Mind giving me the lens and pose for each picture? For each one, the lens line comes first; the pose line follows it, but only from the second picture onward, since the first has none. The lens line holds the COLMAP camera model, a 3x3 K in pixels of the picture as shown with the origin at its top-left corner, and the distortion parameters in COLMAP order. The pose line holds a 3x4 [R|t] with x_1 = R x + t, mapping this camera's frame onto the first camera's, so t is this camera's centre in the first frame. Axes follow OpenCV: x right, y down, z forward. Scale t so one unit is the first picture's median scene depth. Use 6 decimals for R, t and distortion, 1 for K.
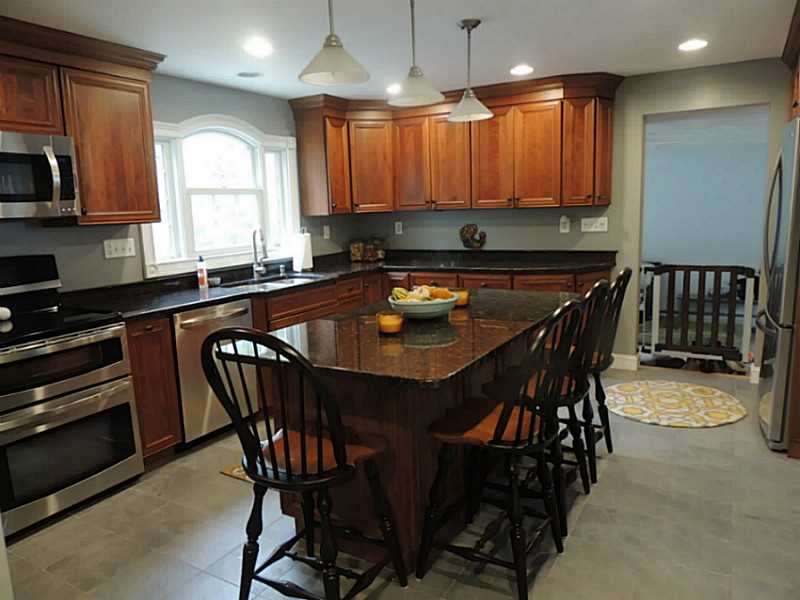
lens RADIAL K [[578.1, 0, 403.3], [0, 578.1, 297.9], [0, 0, 1]] dist [-0.022229, 0.005581]
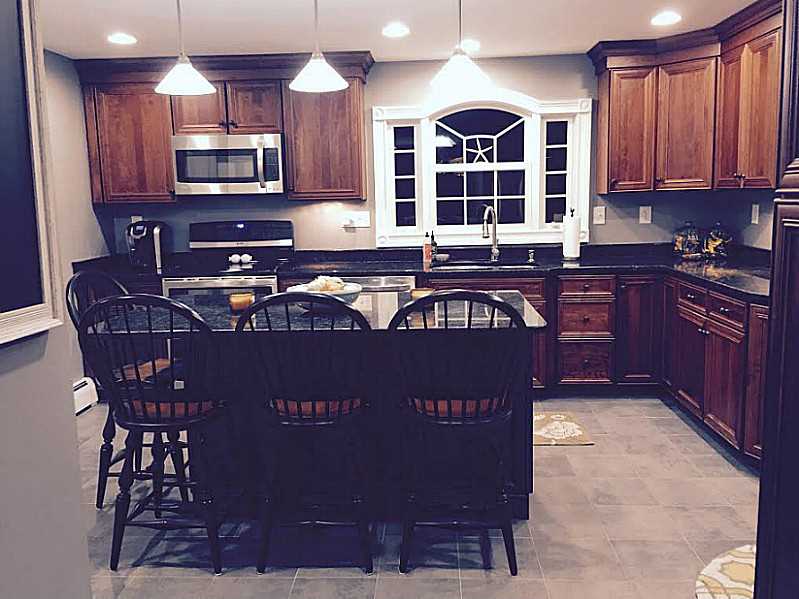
lens RADIAL K [[674.7, 0, 399.5], [0, 674.7, 299.5], [0, 0, 1]] dist [0.061334, 0.003044]
pose [[0.453863, 0.162937, -0.876048, 0.768615], [-0.129914, 0.984735, 0.115846, -0.092936], [0.881550, 0.061233, 0.468102, 0.414692]]
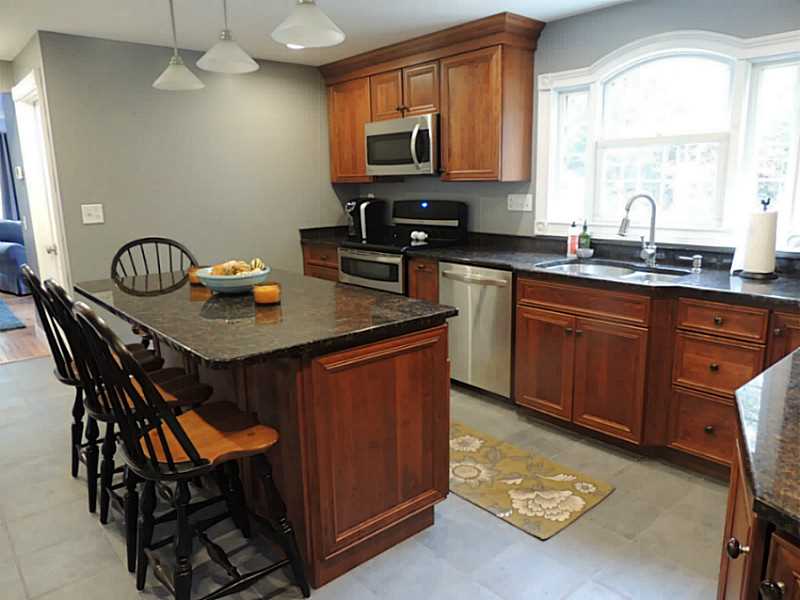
lens RADIAL K [[578.1, 0, 403.3], [0, 578.1, 297.9], [0, 0, 1]] dist [-0.022229, 0.005581]
pose [[-0.332906, 0.232649, -0.913810, 0.600427], [-0.110979, 0.952684, 0.282977, -0.192098], [0.936406, 0.195619, -0.291335, 1.103577]]
